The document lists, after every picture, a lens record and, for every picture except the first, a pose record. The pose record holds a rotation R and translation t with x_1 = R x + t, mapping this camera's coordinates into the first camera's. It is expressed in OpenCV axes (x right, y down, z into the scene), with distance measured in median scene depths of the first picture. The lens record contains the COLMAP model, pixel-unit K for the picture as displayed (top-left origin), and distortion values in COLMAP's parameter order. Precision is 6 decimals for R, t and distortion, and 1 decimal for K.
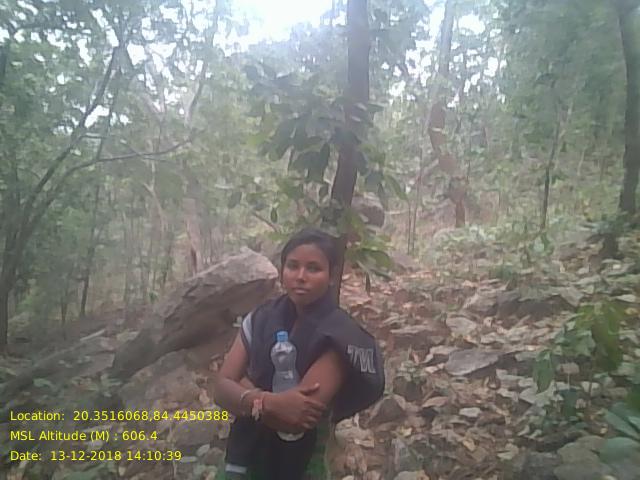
lens RADIAL K [[519.1, 0, 311.9], [0, 519.1, 241.2], [0, 0, 1]] dist [0.114520, -0.200792]
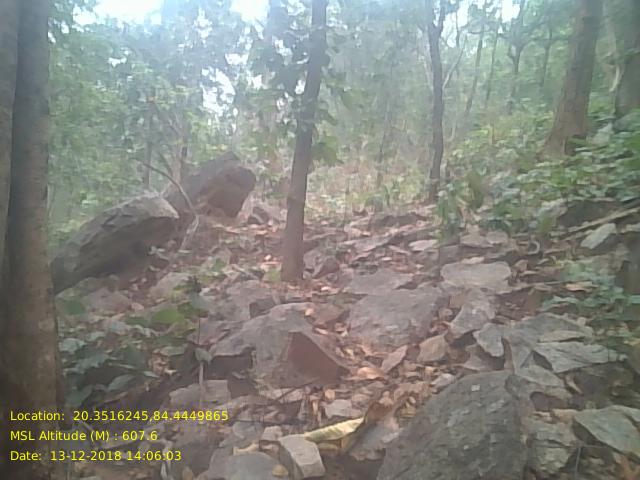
lens RADIAL K [[519.1, 0, 311.9], [0, 519.1, 241.2], [0, 0, 1]] dist [0.114520, -0.200792]
pose [[0.929170, 0.004355, 0.369627, -0.243181], [0.006866, 0.999555, -0.029038, 0.172087], [-0.369589, 0.029519, 0.928726, -0.166540]]
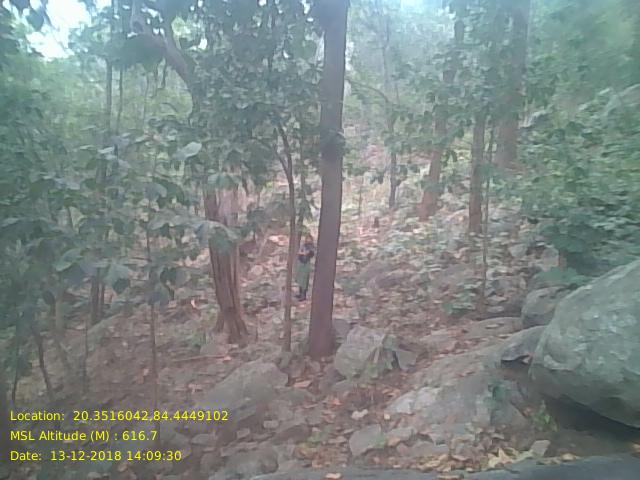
lens RADIAL K [[519.1, 0, 311.9], [0, 519.1, 241.2], [0, 0, 1]] dist [0.114520, -0.200792]
pose [[0.967581, -0.045198, 0.248482, -0.493600], [0.021578, 0.995053, 0.096974, -0.170293], [-0.251636, -0.088468, 0.963770, -1.683376]]
